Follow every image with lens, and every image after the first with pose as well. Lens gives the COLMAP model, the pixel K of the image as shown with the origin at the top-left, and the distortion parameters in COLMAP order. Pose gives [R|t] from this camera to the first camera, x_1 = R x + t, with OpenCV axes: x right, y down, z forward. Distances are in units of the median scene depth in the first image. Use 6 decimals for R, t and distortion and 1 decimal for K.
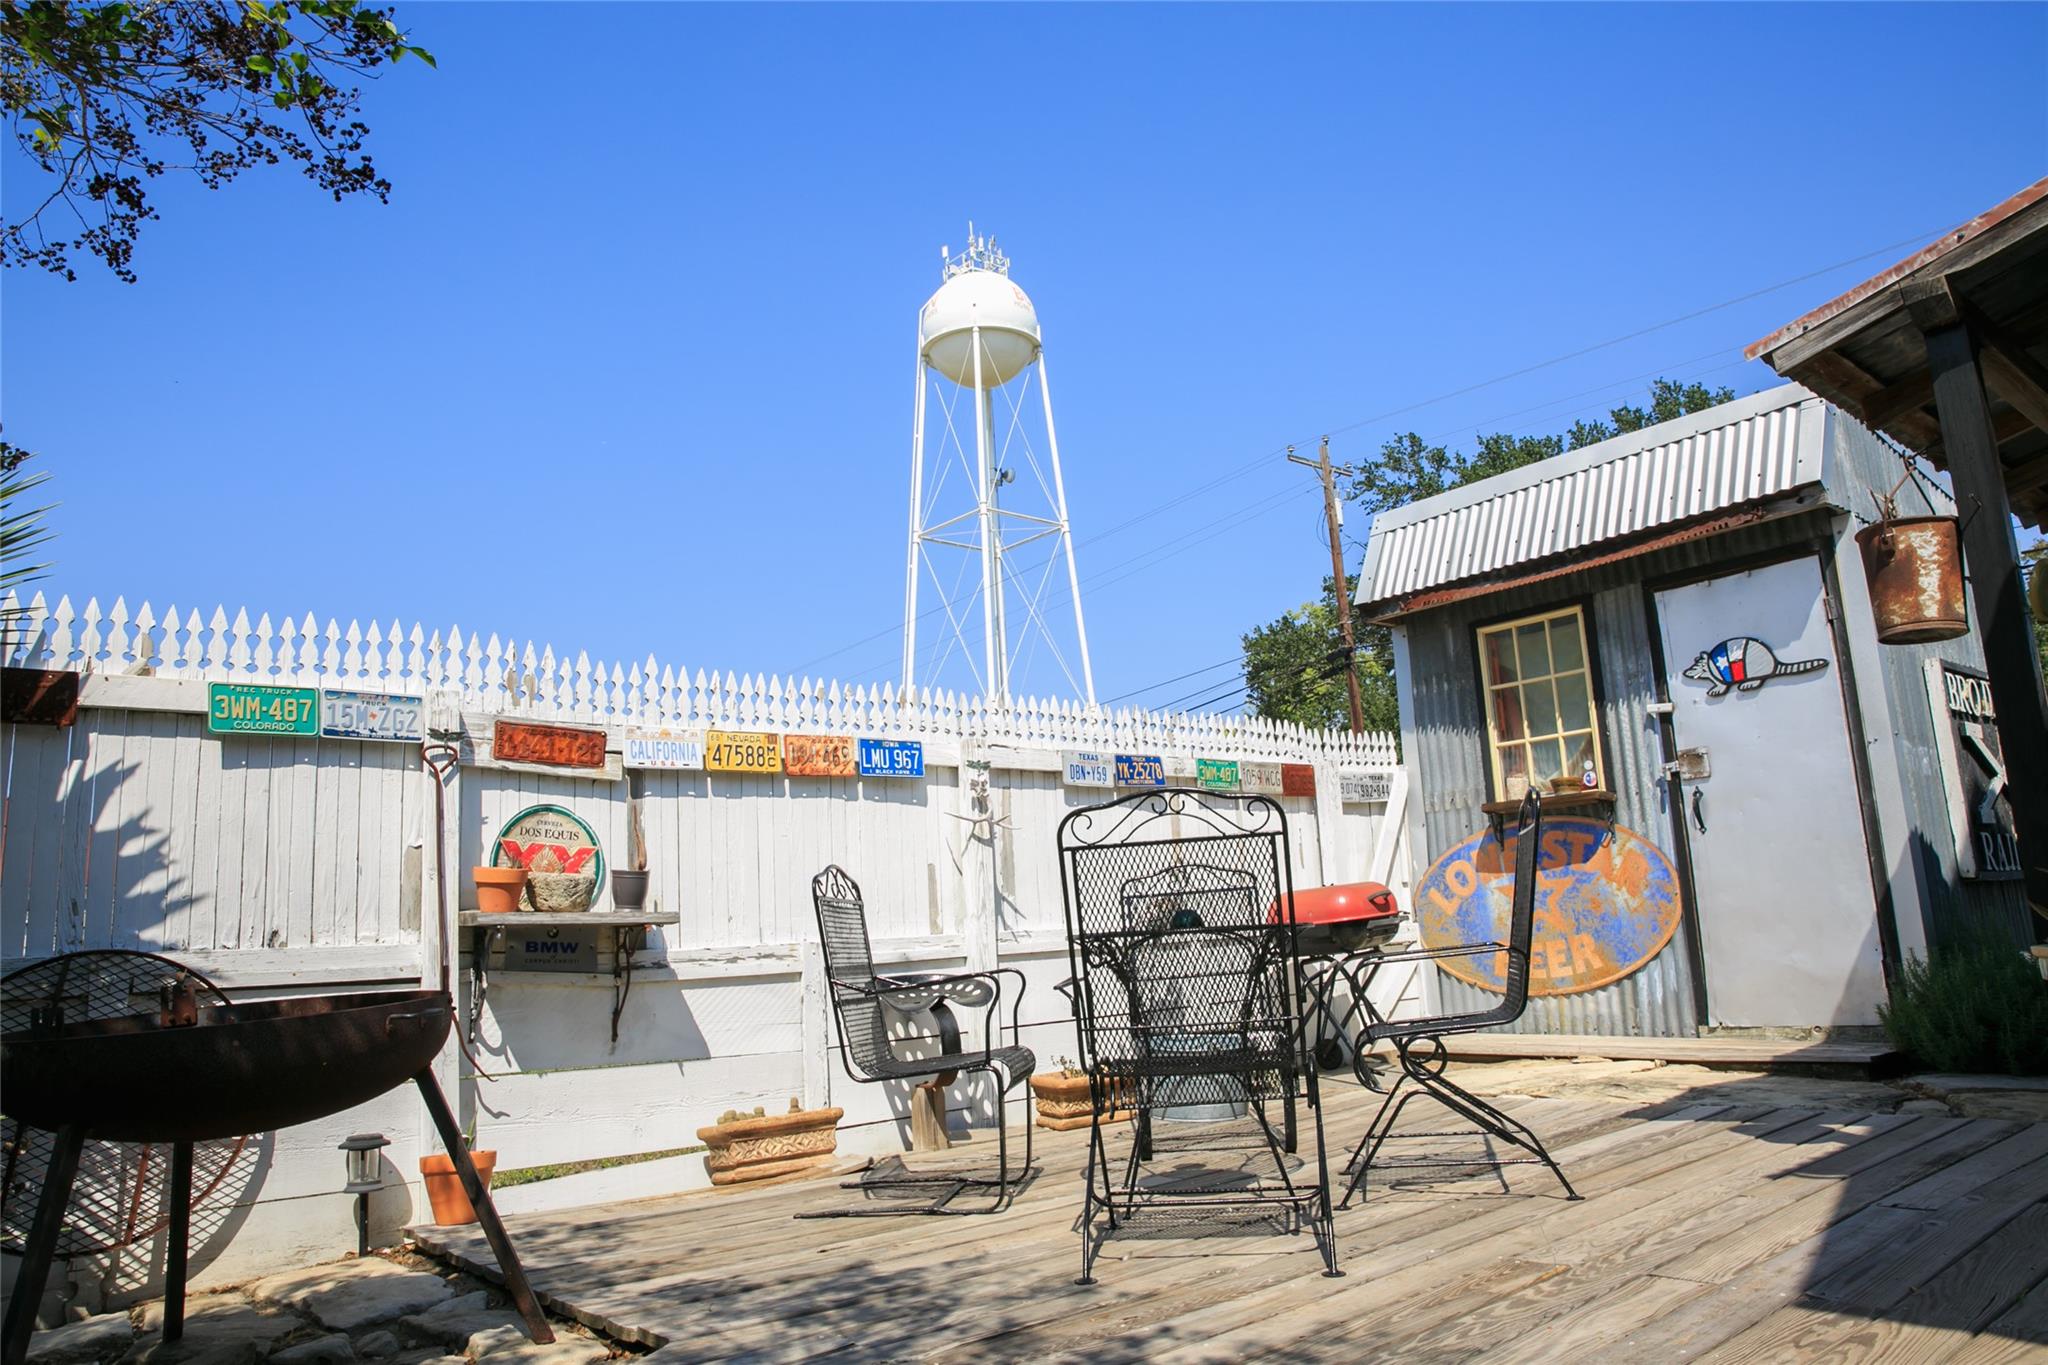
lens RADIAL K [[1406.1, 0, 1024.0], [0, 1406.1, 682.5], [0, 0, 1]] dist [-0.099347, 0.066627]
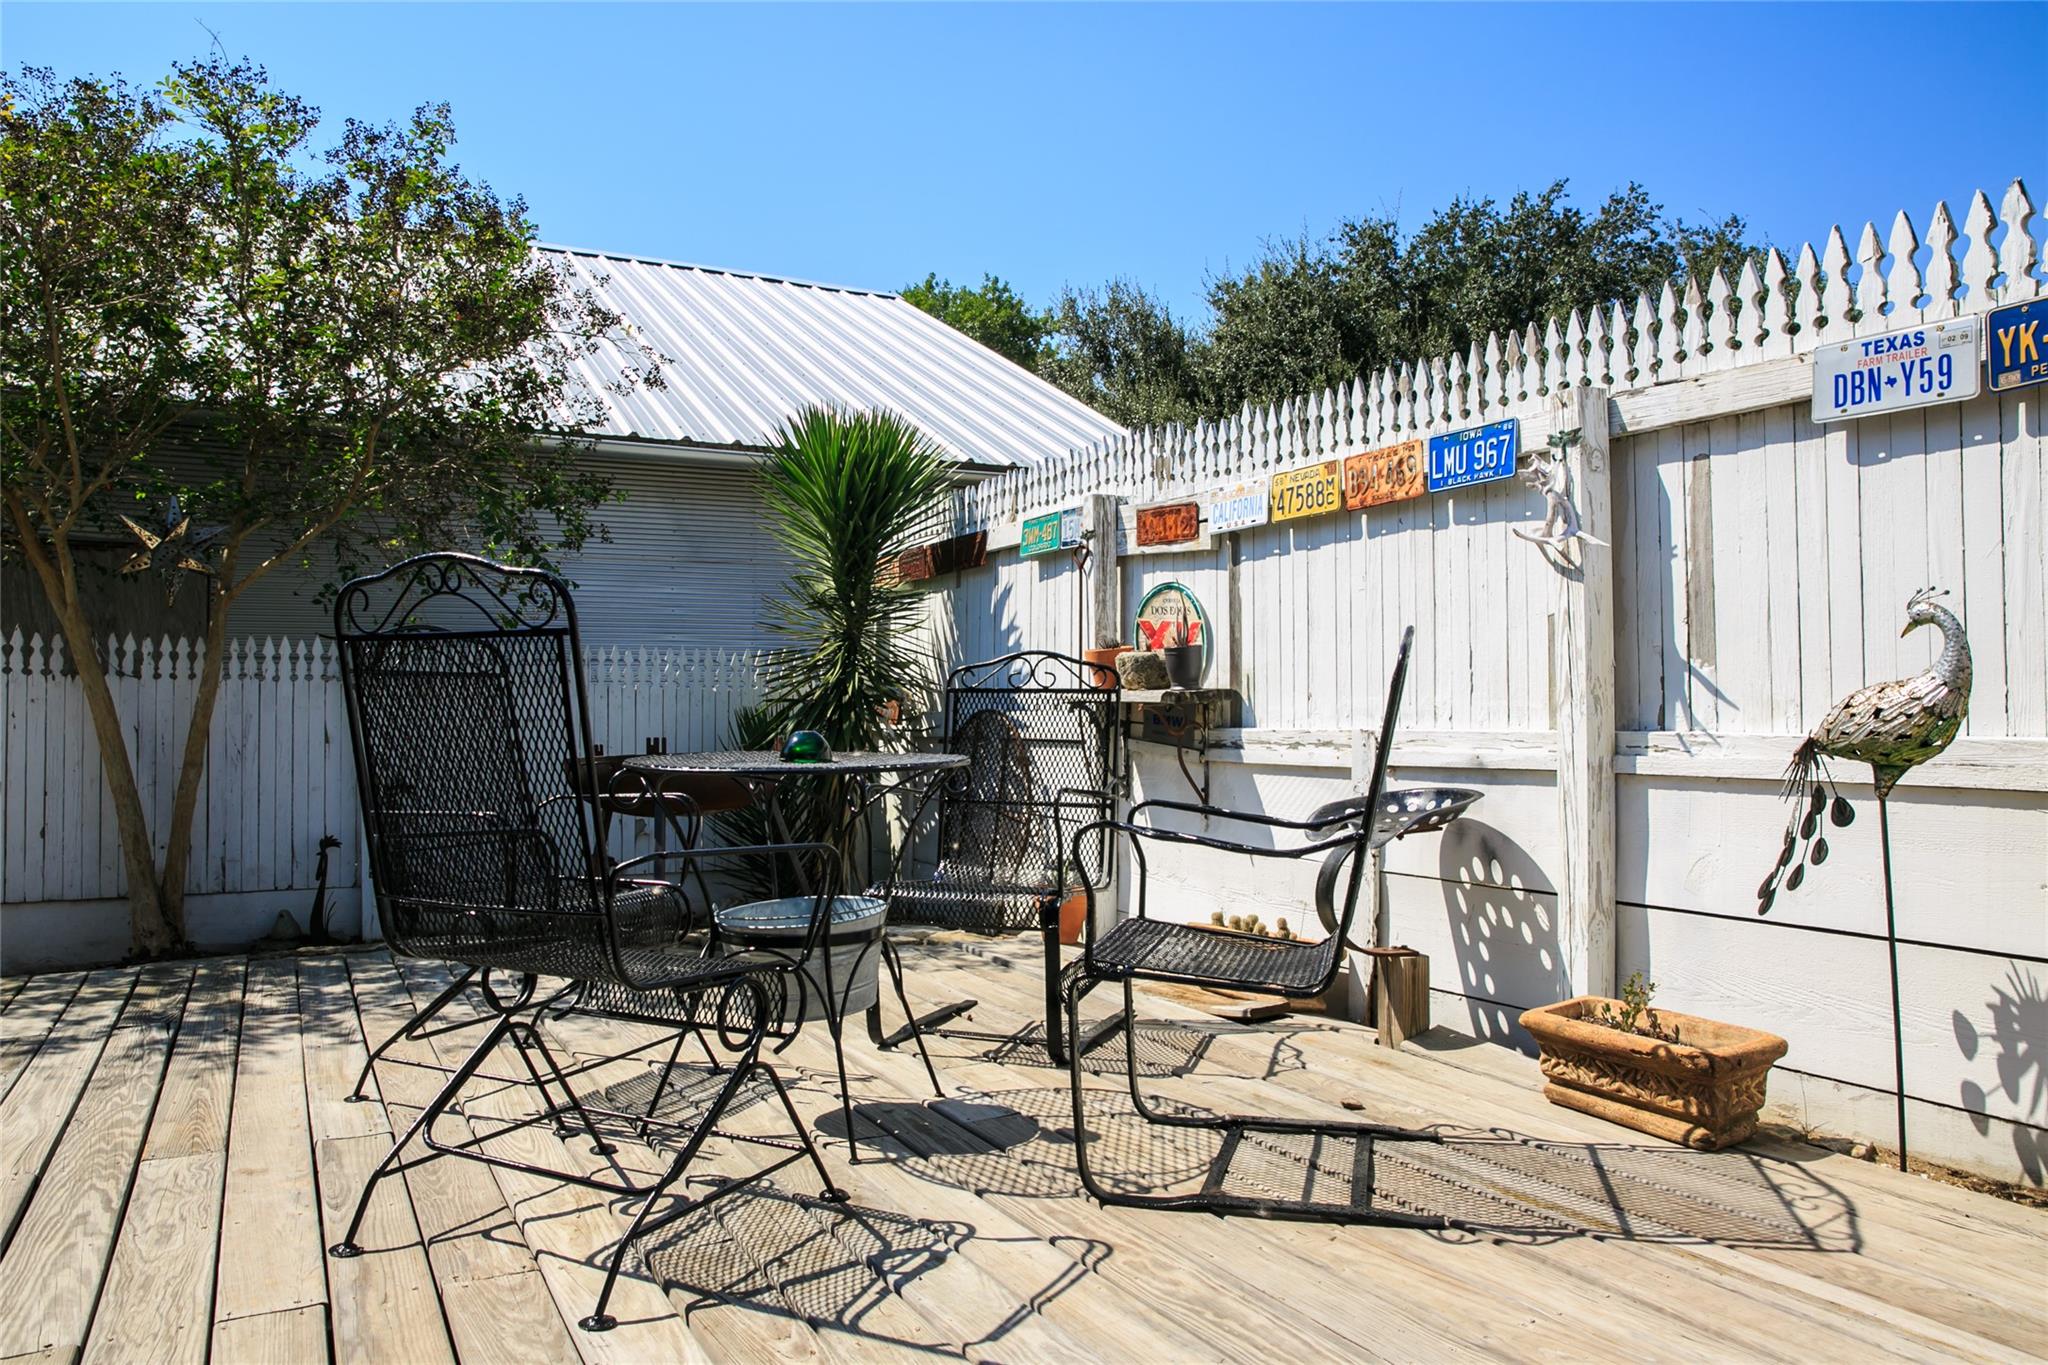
lens RADIAL K [[1406.1, 0, 1024.0], [0, 1406.1, 682.5], [0, 0, 1]] dist [-0.099347, 0.066627]
pose [[-0.213148, 0.033341, -0.976451, 0.615209], [0.183619, 0.982976, -0.006518, 0.130691], [0.959610, -0.180685, -0.215641, 0.981632]]
